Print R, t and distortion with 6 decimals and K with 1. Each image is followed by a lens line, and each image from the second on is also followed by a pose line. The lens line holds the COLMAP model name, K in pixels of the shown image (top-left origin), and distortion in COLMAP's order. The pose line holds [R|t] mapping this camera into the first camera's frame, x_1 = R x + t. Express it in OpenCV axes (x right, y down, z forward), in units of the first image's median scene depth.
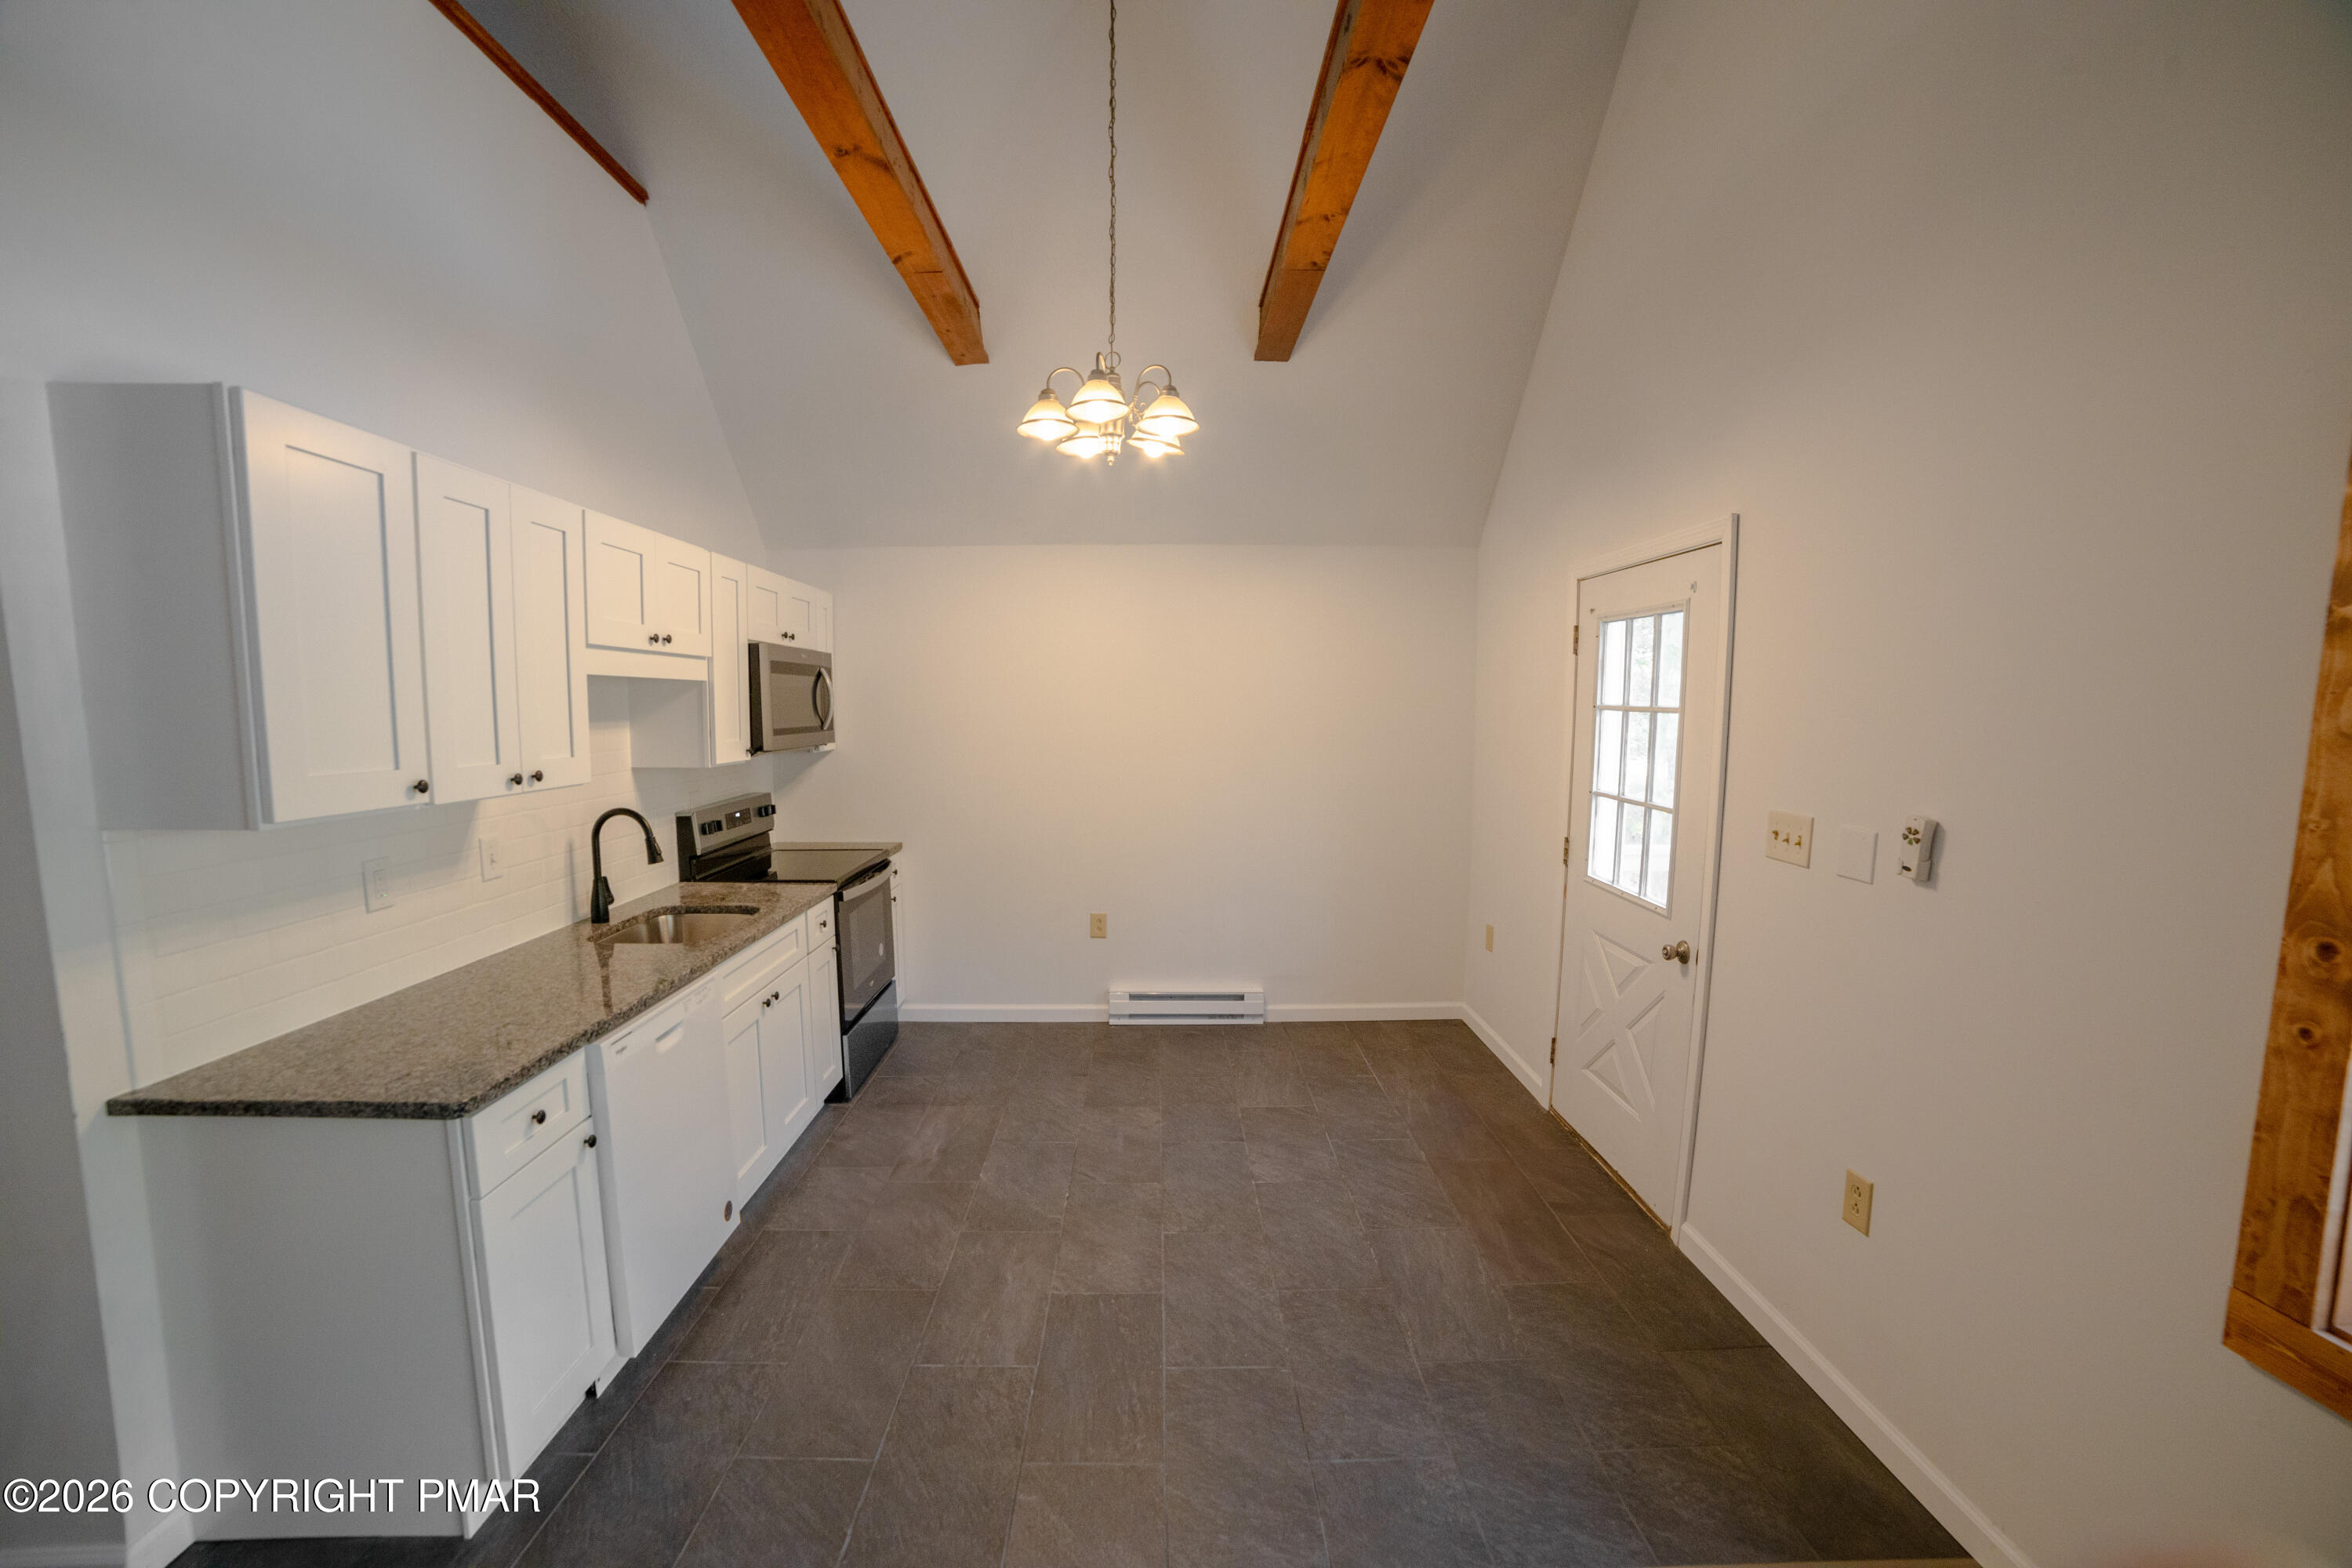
lens RADIAL K [[955.7, 0, 1164.4], [0, 955.7, 792.7], [0, 0, 1]] dist [-0.103601, 0.035178]
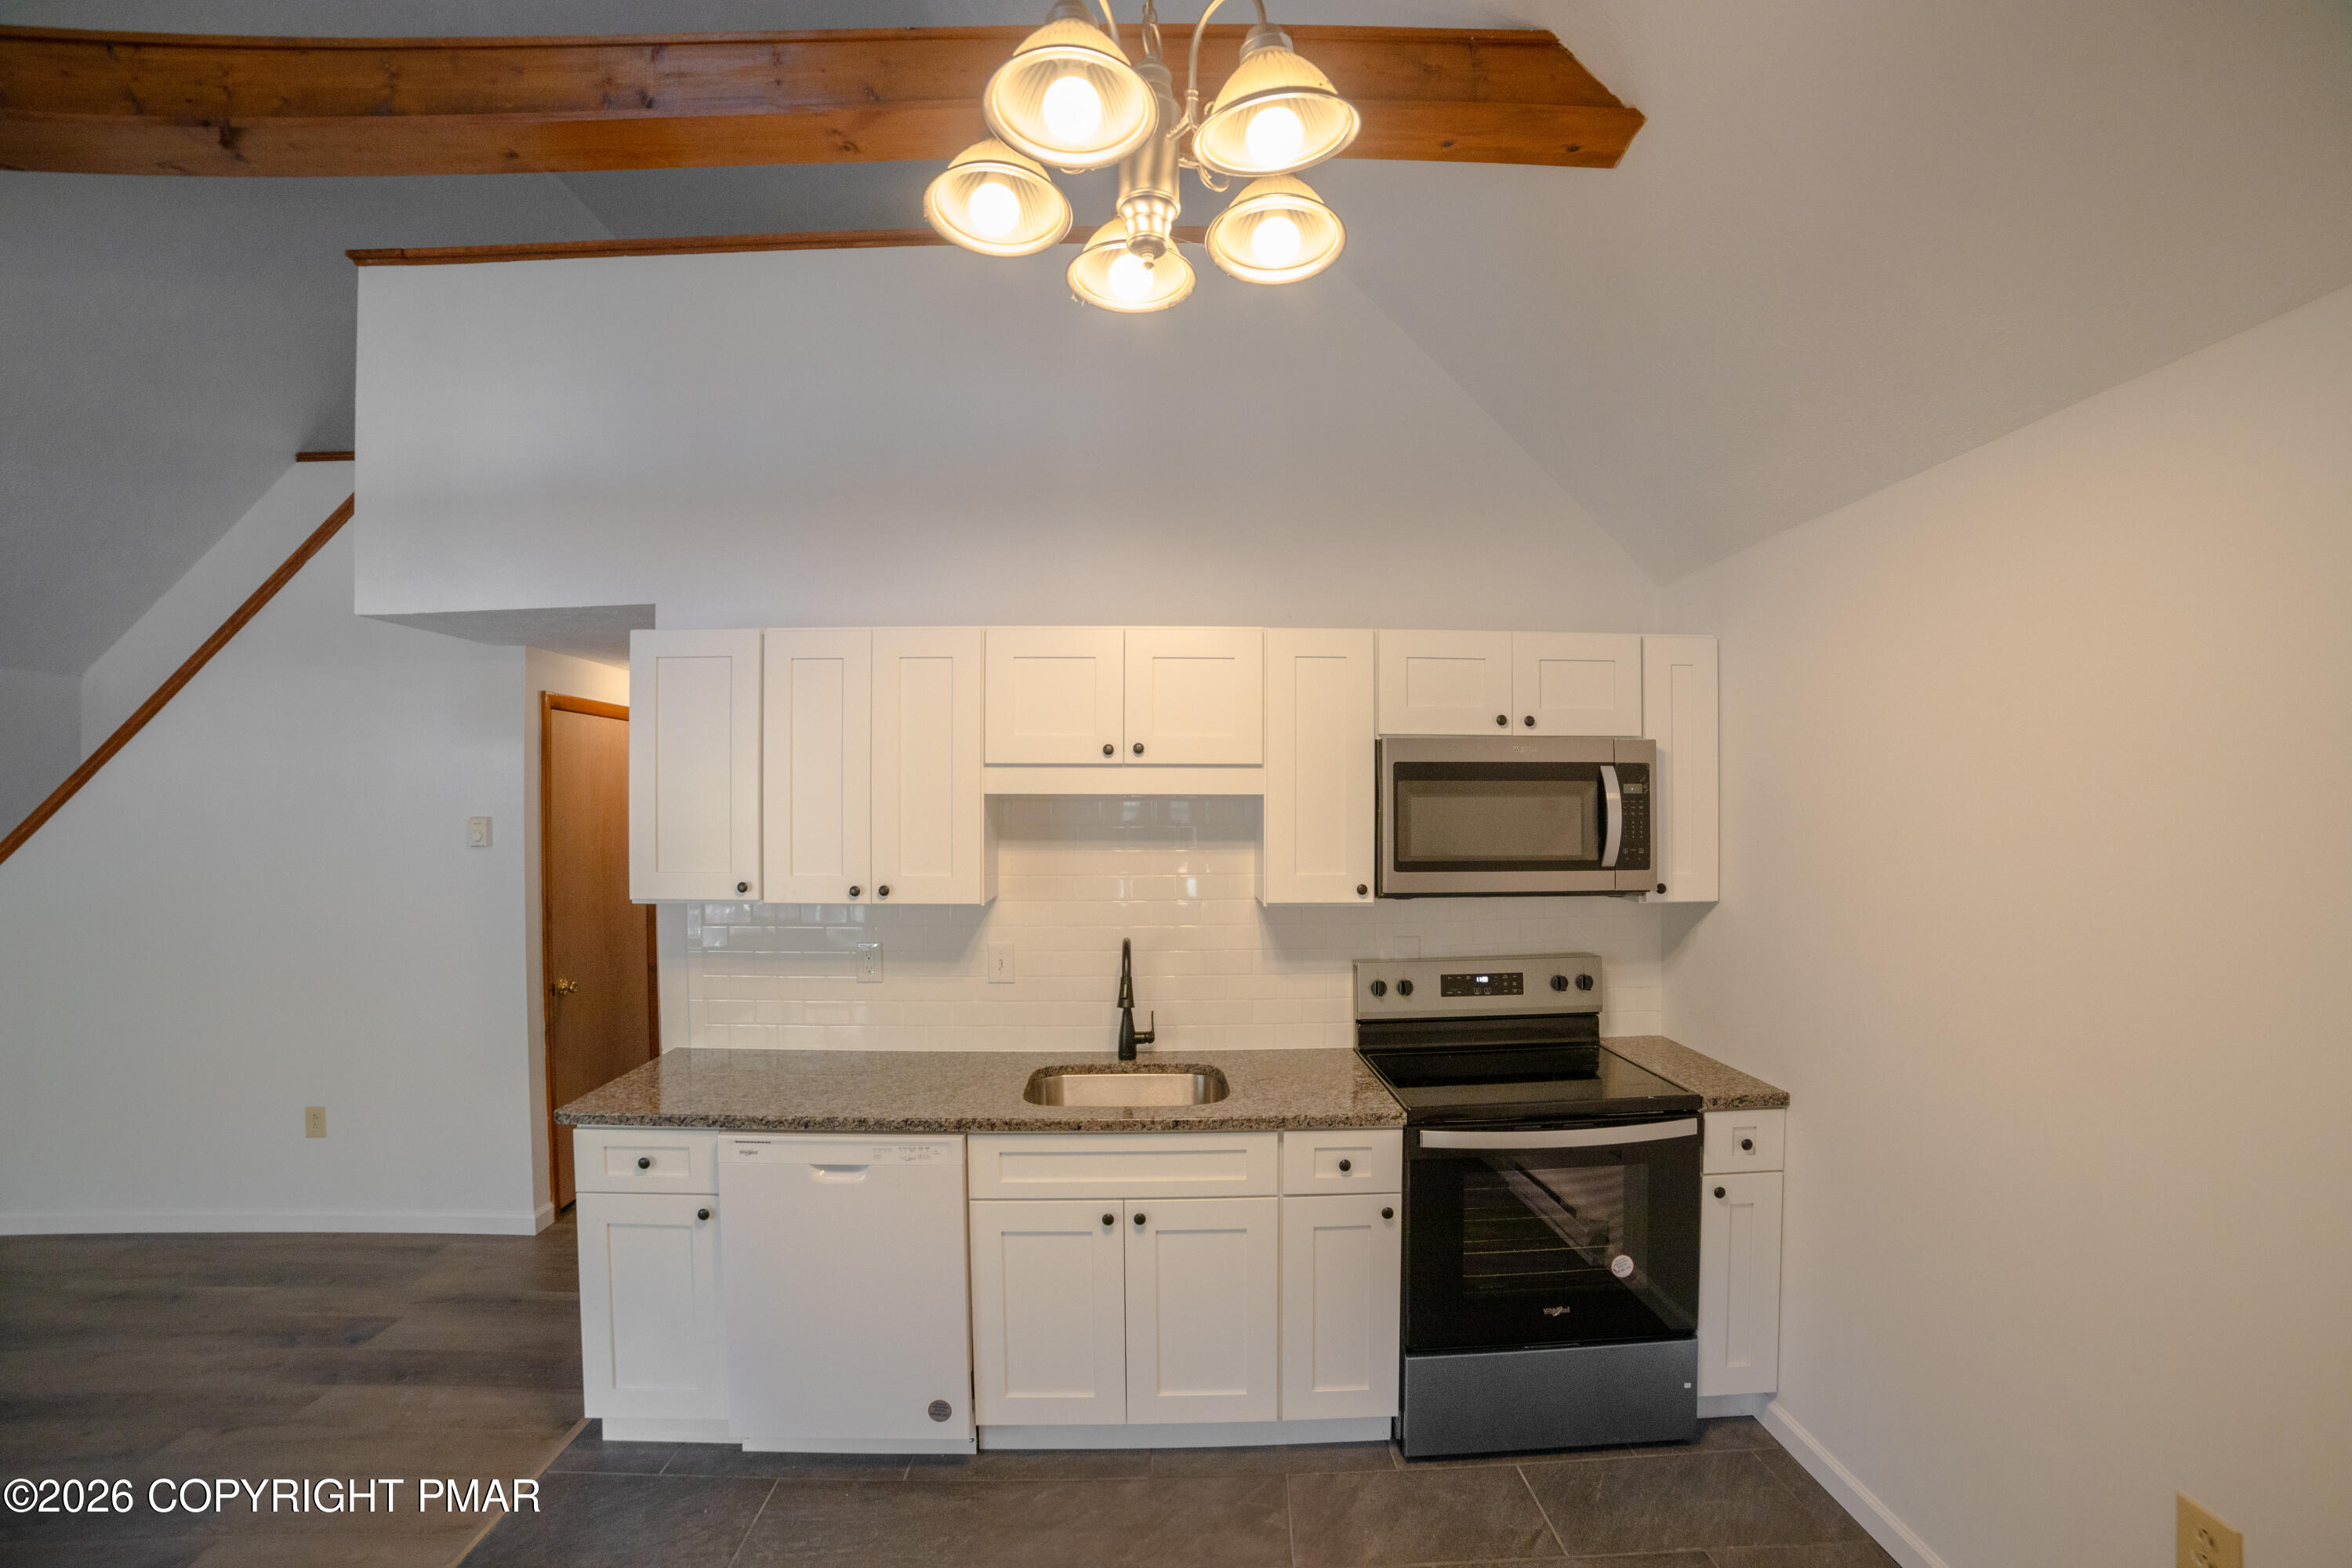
lens RADIAL K [[955.7, 0, 1164.4], [0, 955.7, 792.7], [0, 0, 1]] dist [-0.103601, 0.035178]
pose [[0.012168, -0.010193, -0.999874, 0.358845], [-0.089727, 0.995903, -0.011245, -0.121201], [0.995892, 0.089853, 0.011203, 1.051631]]
